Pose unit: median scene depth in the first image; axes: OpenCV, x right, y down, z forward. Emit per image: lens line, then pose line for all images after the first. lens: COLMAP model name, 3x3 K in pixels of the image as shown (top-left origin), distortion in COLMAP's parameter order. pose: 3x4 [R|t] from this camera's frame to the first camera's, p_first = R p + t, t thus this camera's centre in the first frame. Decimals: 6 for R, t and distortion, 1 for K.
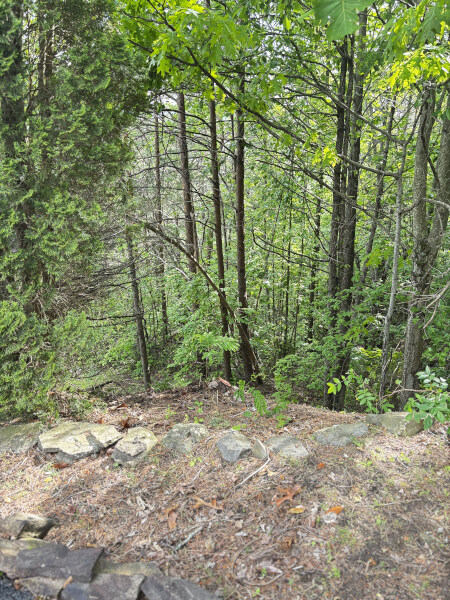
lens RADIAL K [[441.8, 0, 225.0], [0, 441.8, 300.0], [0, 0, 1]] dist [0.004025, -0.000560]
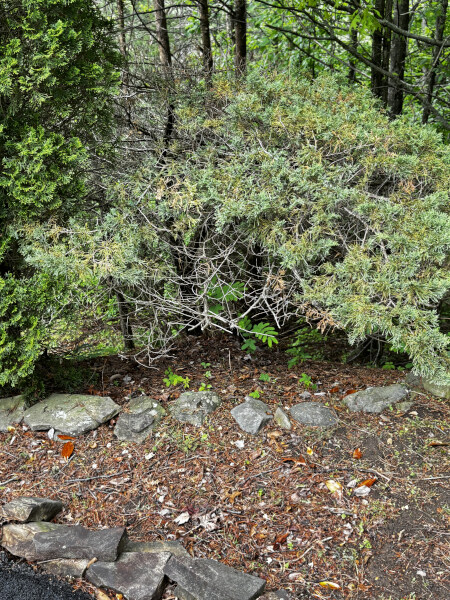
lens RADIAL K [[623.9, 0, 225.0], [0, 623.9, 300.0], [0, 0, 1]] dist [0.018310, 0.012213]
pose [[0.999448, -0.032955, 0.004317, -0.037462], [0.031883, 0.987319, 0.155513, -0.106667], [-0.009387, -0.155290, 0.987824, -0.214622]]
